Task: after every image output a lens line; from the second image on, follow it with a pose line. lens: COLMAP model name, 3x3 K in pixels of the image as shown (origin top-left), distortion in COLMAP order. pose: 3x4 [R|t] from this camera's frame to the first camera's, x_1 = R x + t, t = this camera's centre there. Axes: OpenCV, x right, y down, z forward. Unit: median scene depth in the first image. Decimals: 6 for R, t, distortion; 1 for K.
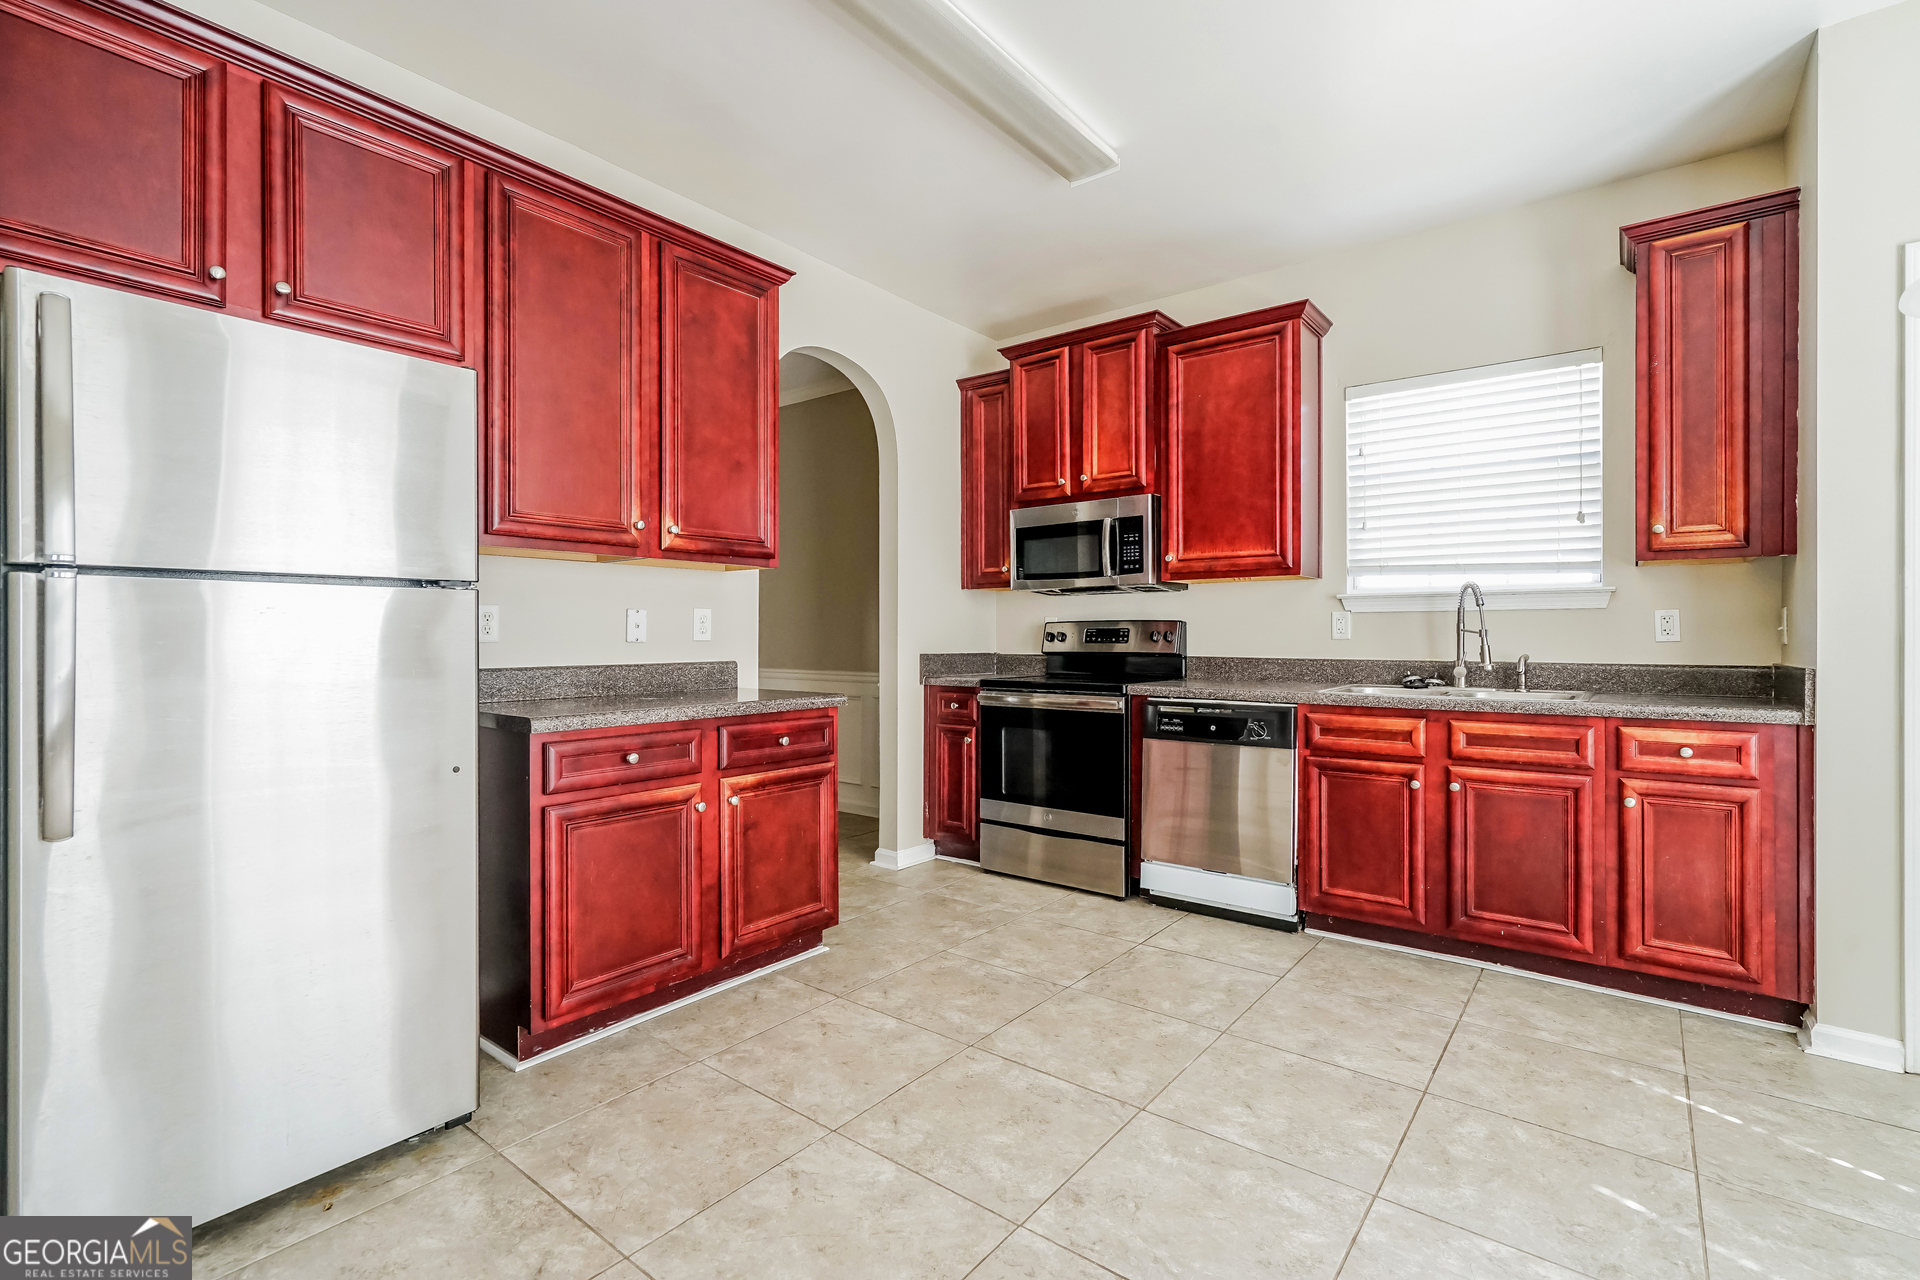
lens RADIAL K [[867.2, 0, 968.4], [0, 867.2, 636.8], [0, 0, 1]] dist [-0.003898, 0.001395]
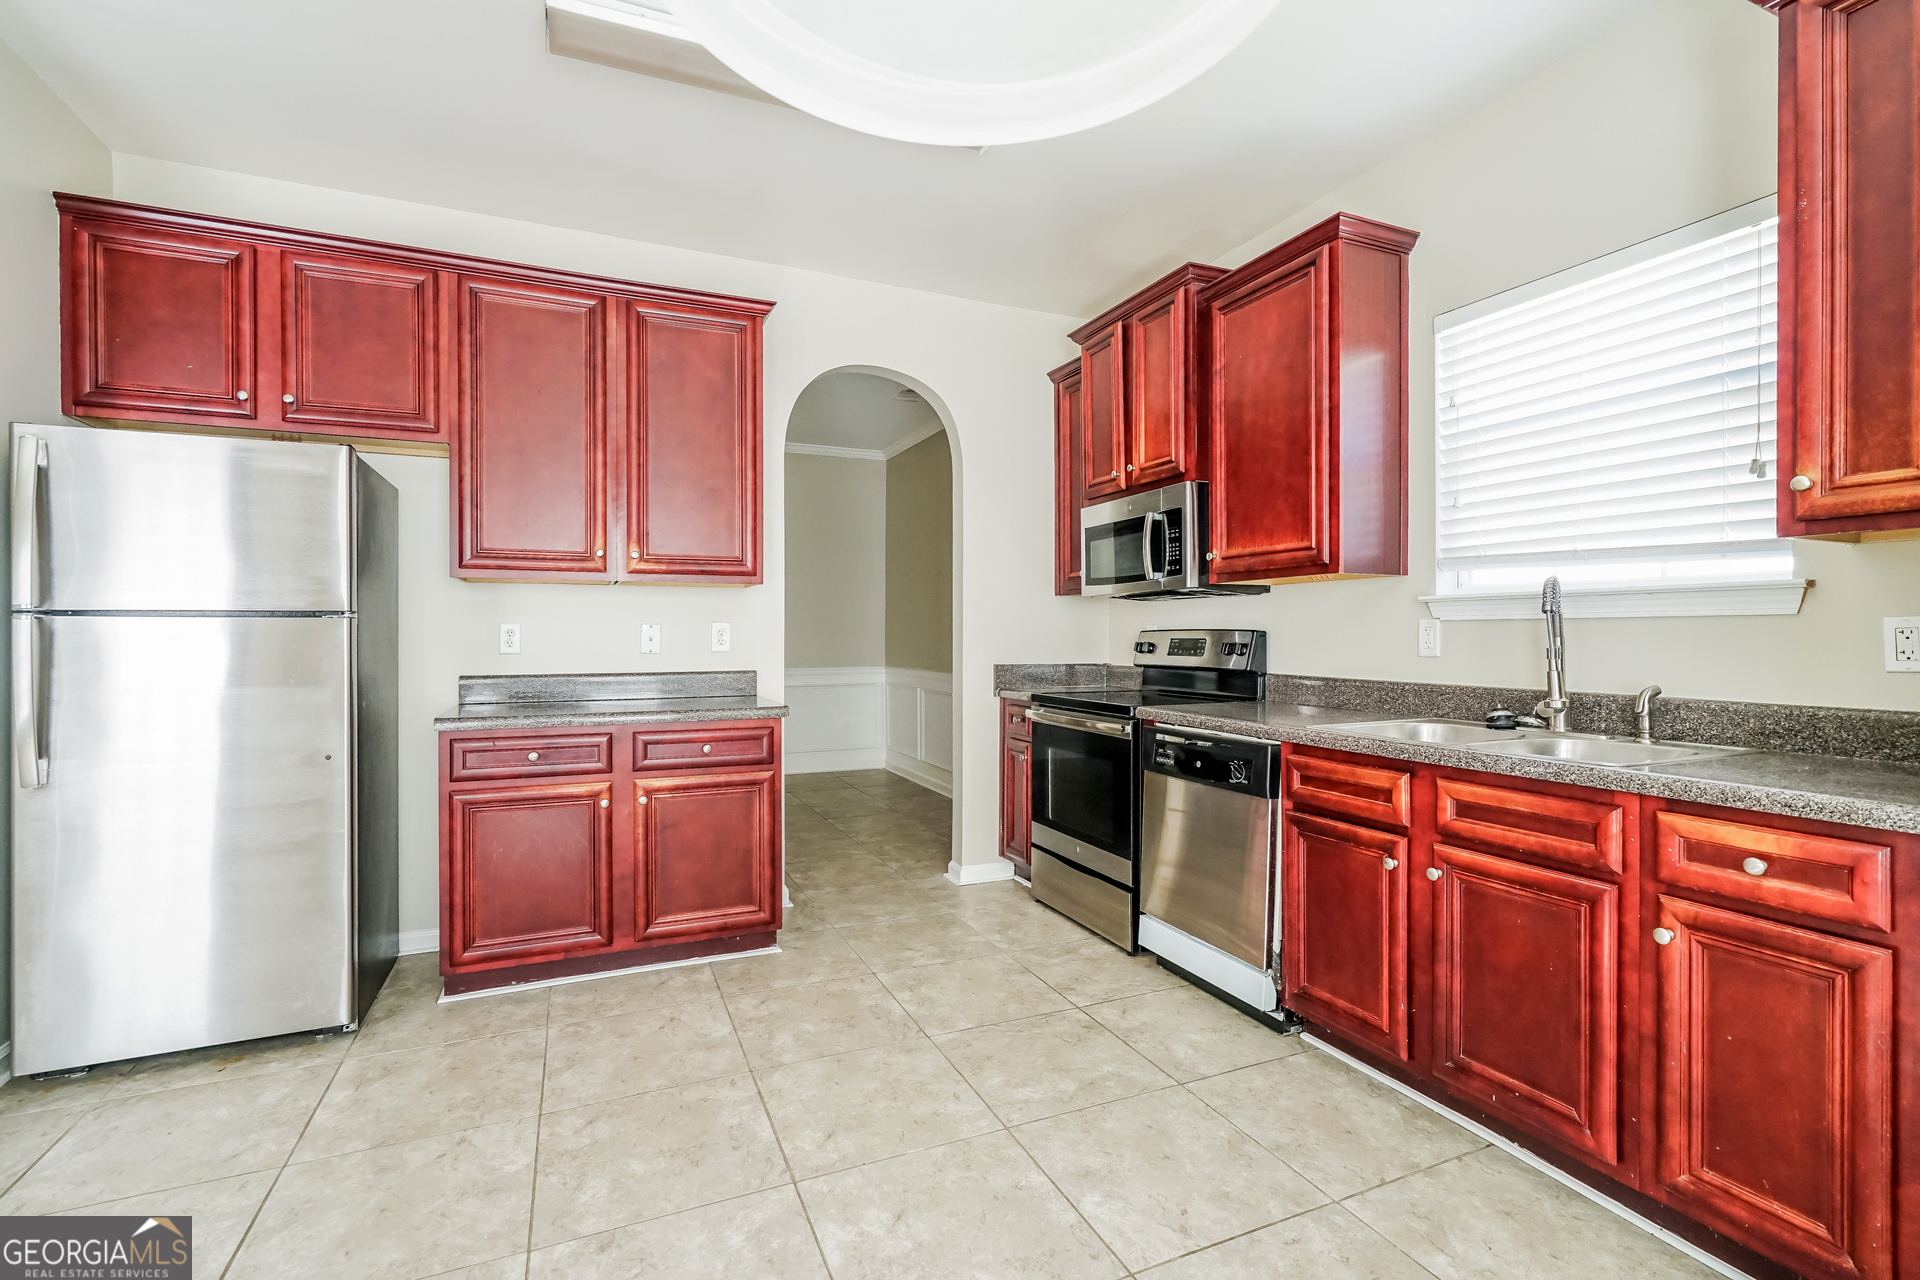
lens RADIAL K [[867.2, 0, 962.3], [0, 867.2, 637.1], [0, 0, 1]] dist [-0.003898, 0.001395]
pose [[0.881397, 0.001831, -0.472372, 0.560204], [-0.000965, 0.999997, 0.002074, -0.019387], [0.472375, -0.001372, 0.881397, 0.204034]]
